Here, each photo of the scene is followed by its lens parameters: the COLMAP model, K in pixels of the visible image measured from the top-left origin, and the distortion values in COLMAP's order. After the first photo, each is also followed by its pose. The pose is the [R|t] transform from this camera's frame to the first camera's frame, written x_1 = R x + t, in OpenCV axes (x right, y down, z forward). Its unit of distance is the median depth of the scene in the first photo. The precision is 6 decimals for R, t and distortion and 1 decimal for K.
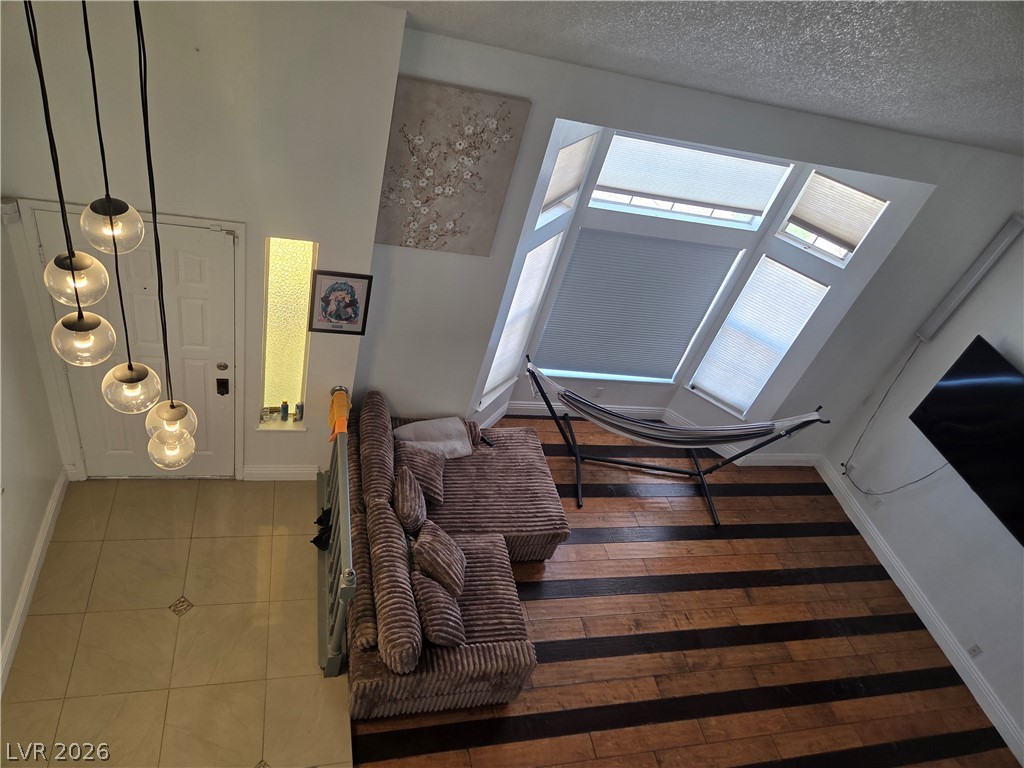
lens RADIAL K [[688.3, 0, 512.0], [0, 688.3, 384.7], [0, 0, 1]] dist [0.059302, -0.045667]
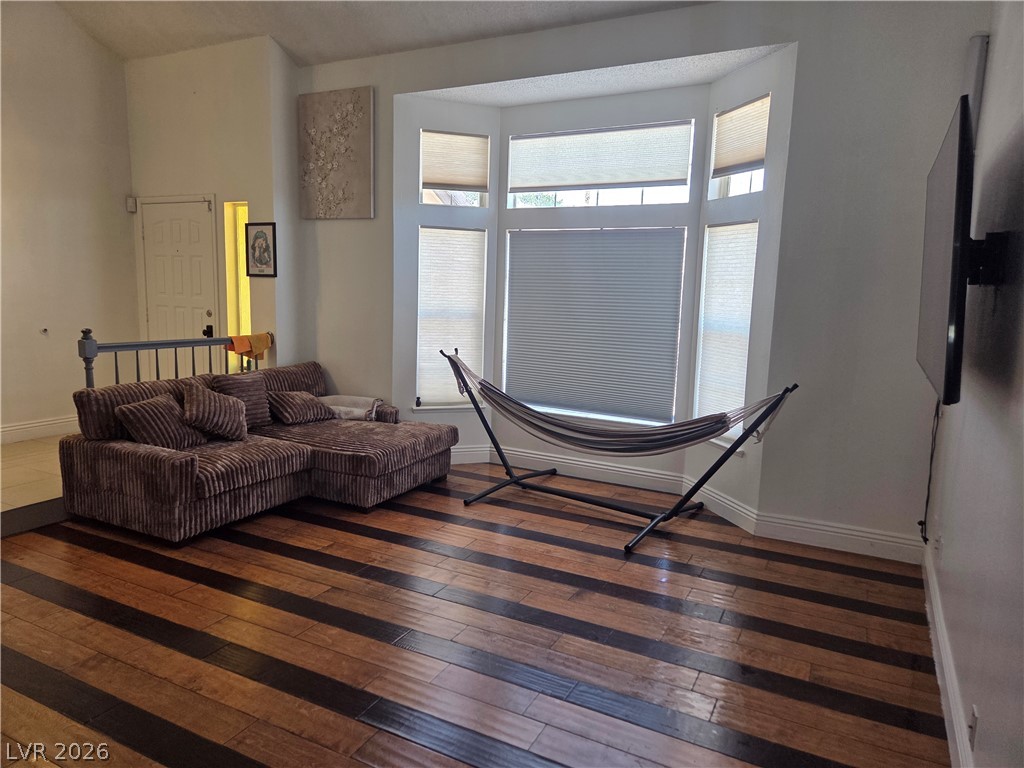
lens RADIAL K [[688.3, 0, 510.4], [0, 688.3, 382.1], [0, 0, 1]] dist [0.059302, -0.045667]
pose [[0.740796, -0.149319, -0.654924, 0.828458], [-0.300218, 0.798589, -0.521656, 0.559120], [0.600908, 0.583060, 0.546763, 0.582204]]
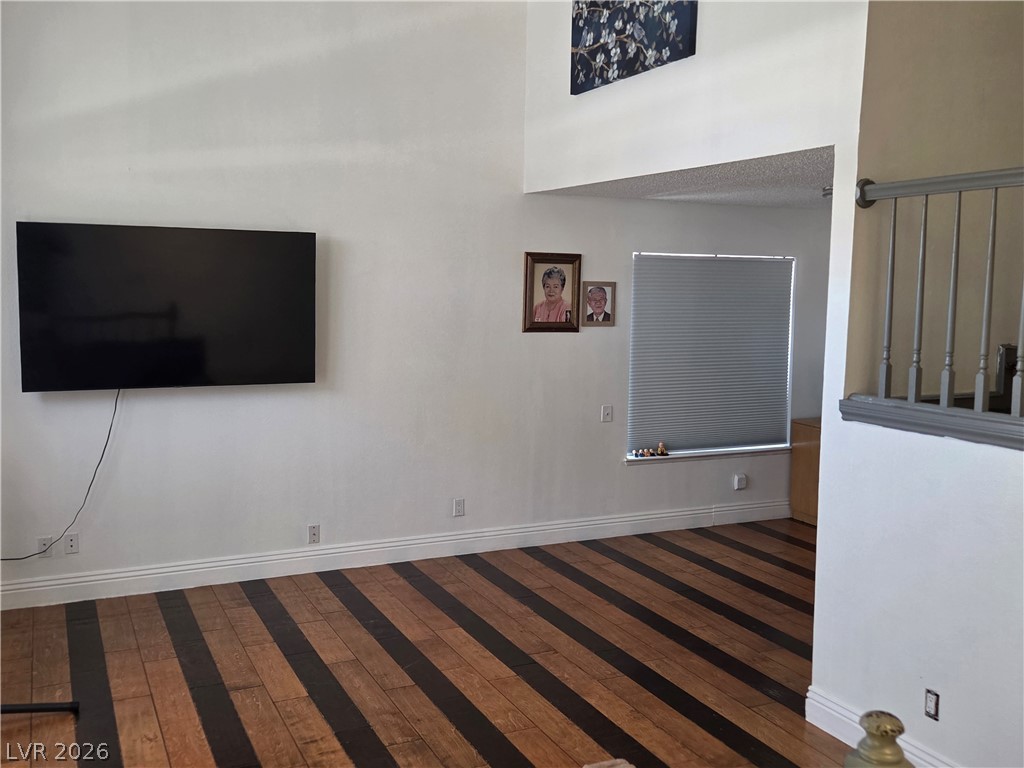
lens RADIAL K [[961.7, 0, 513.9], [0, 961.7, 383.0], [0, 0, 1]] dist [0.013866, 0.000000]
pose [[-0.214352, -0.349878, 0.911942, -0.371668], [0.579075, 0.706351, 0.407112, -0.066770], [-0.786591, 0.615348, 0.051198, 0.723257]]
